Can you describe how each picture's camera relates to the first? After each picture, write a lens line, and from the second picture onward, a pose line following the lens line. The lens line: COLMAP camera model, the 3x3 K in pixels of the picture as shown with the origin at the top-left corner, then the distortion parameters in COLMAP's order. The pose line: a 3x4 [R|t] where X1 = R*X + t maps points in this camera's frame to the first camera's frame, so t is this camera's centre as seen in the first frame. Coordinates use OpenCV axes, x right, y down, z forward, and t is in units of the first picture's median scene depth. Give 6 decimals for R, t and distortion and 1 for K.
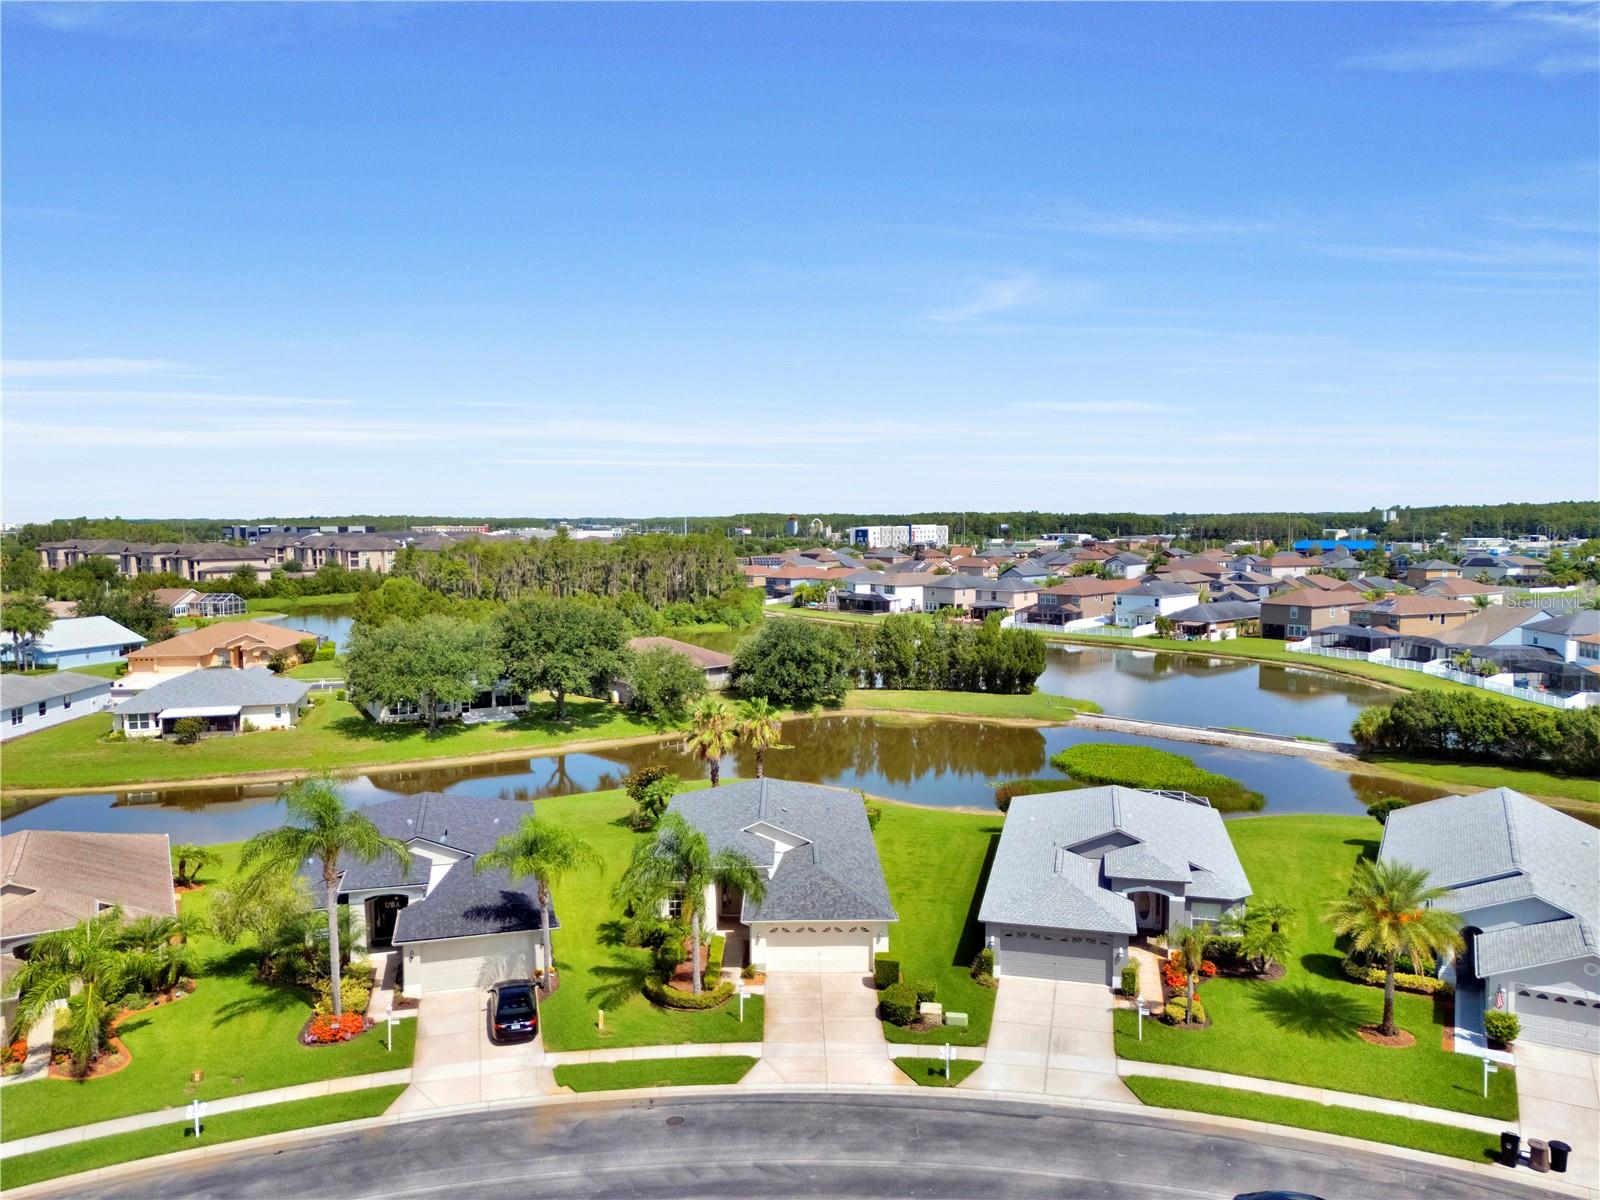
lens RADIAL K [[1218.4, 0, 800.0], [0, 1218.4, 600.0], [0, 0, 1]] dist [0.083412, -0.074020]
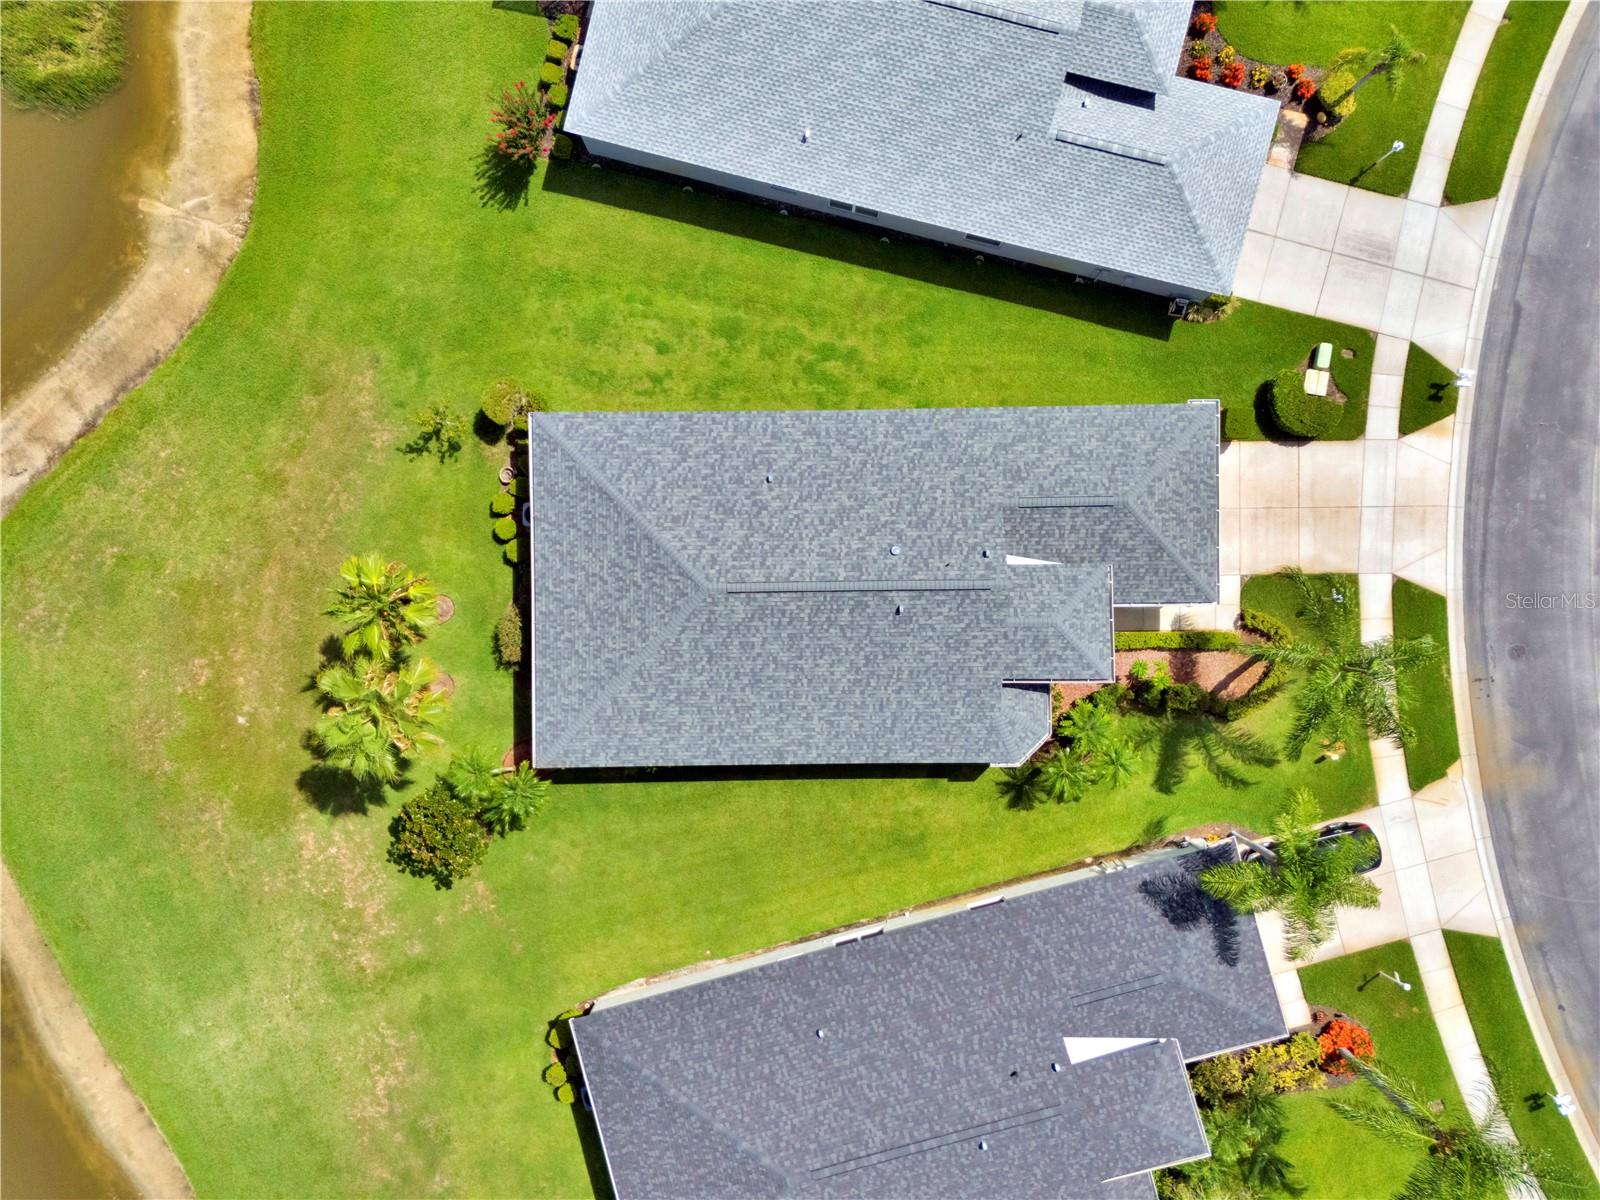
lens RADIAL K [[1218.4, 0, 800.0], [0, 1218.4, 600.0], [0, 0, 1]] dist [0.083412, -0.074020]
pose [[0.003671, -0.999739, 0.022541, -0.063802], [0.073360, 0.022750, 0.997046, -0.520515], [-0.997299, -0.002006, 0.073424, 1.188937]]
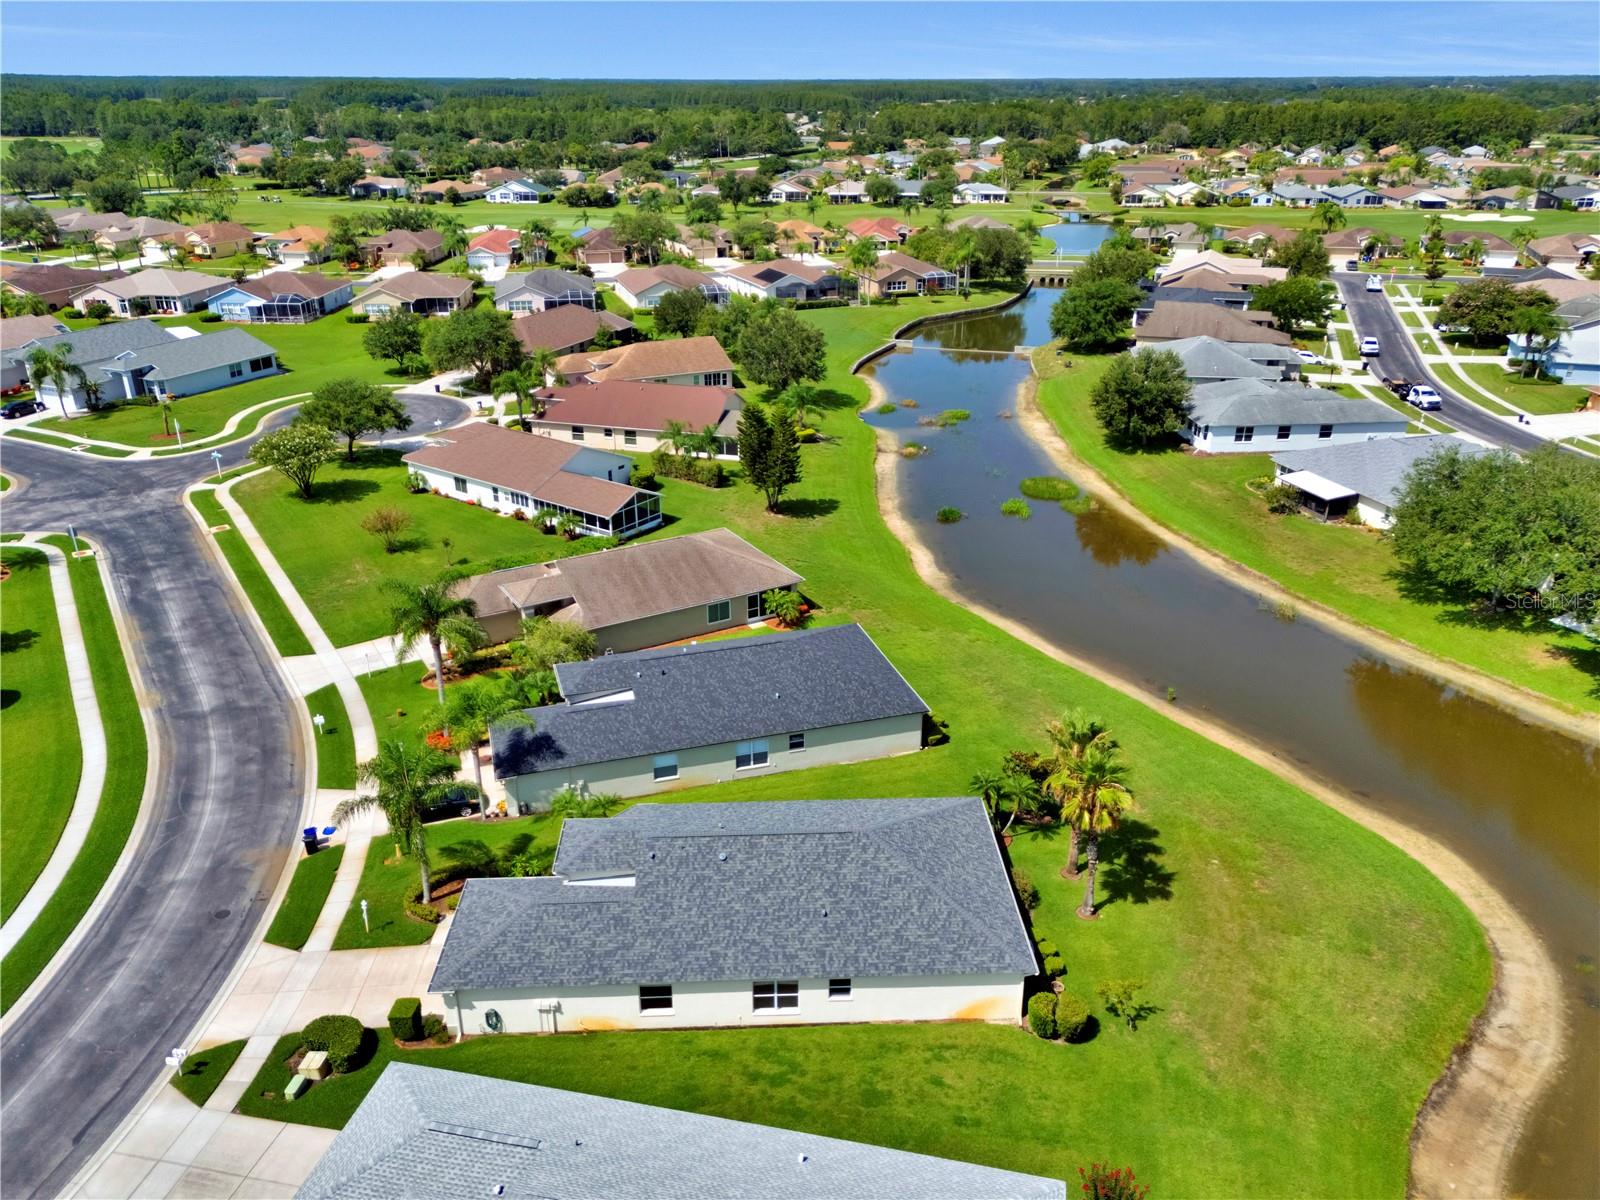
lens RADIAL K [[1218.4, 0, 800.0], [0, 1218.4, 600.0], [0, 0, 1]] dist [0.083412, -0.074020]
pose [[0.024490, 0.405542, -0.913748, 0.757313], [-0.069488, 0.912502, 0.403126, -0.352449], [0.997282, 0.053622, 0.050528, 1.186622]]
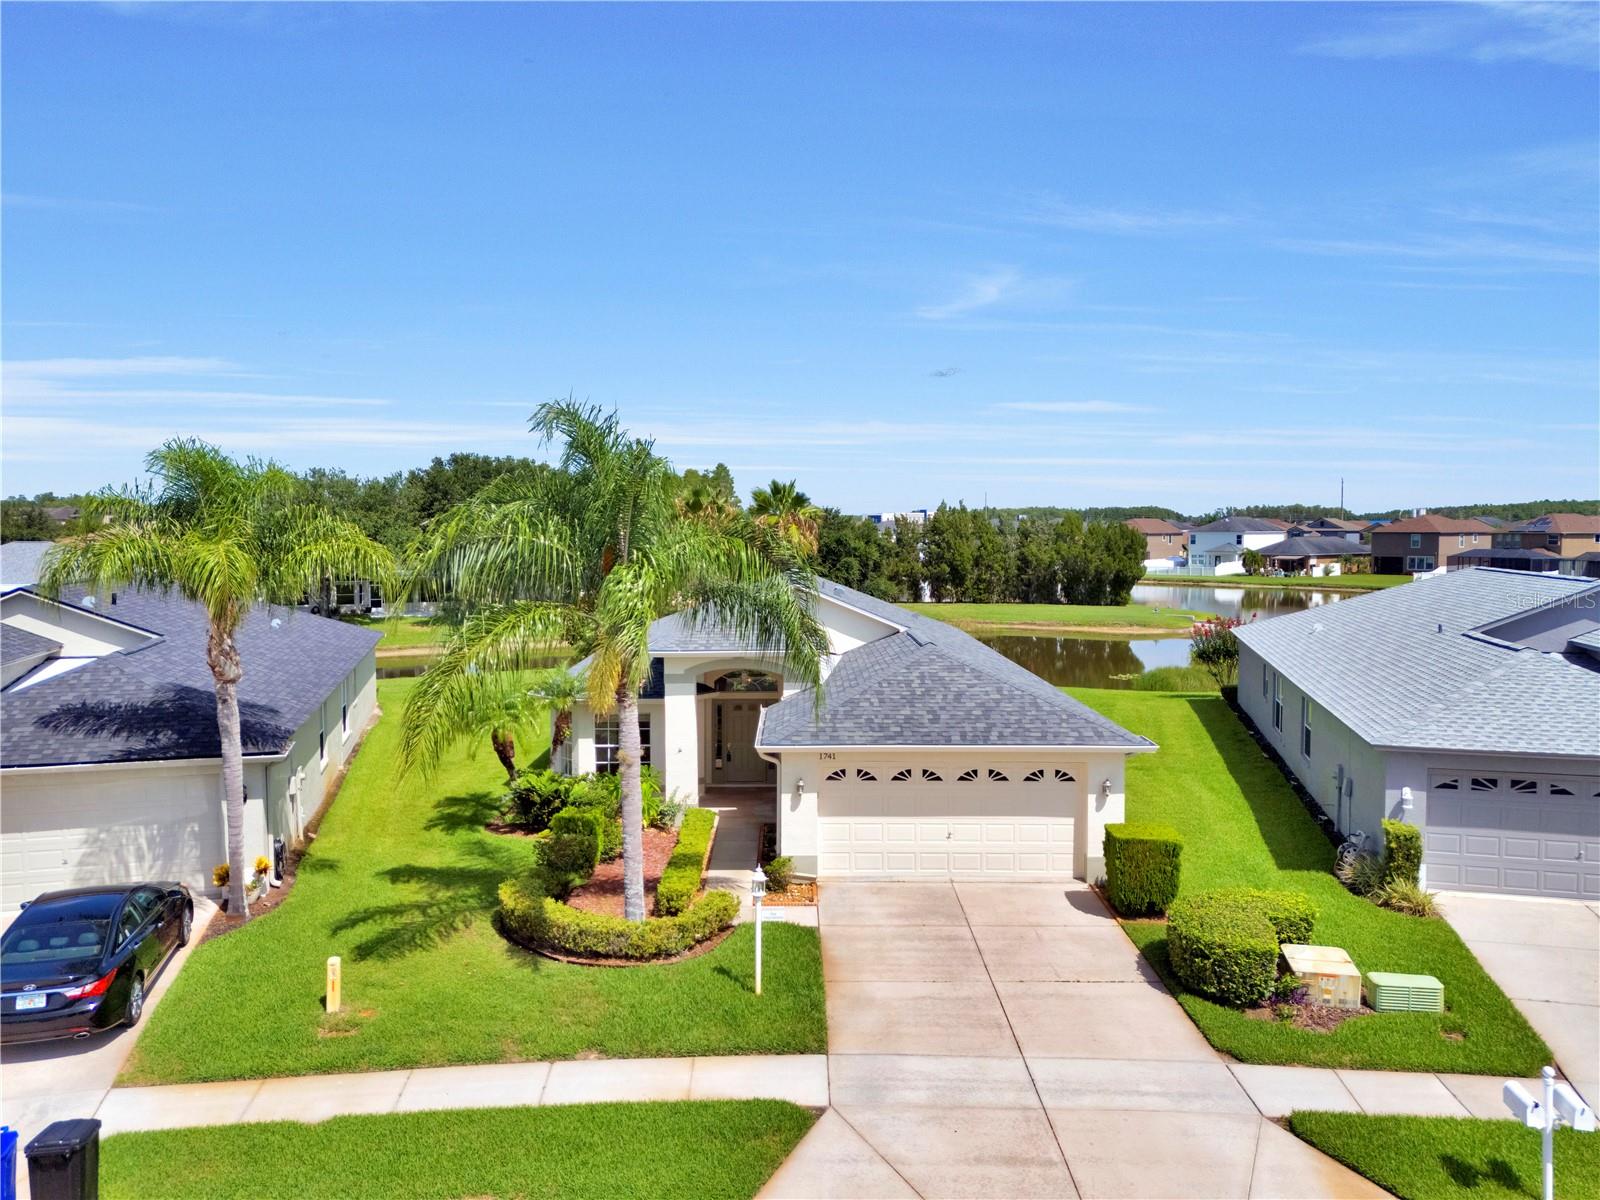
lens RADIAL K [[1218.4, 0, 800.0], [0, 1218.4, 600.0], [0, 0, 1]] dist [0.083412, -0.074020]
pose [[0.999980, 0.003717, -0.005201, -0.031527], [-0.003770, 0.999940, -0.010281, 0.216793], [0.005162, 0.010300, 0.999934, 0.601554]]
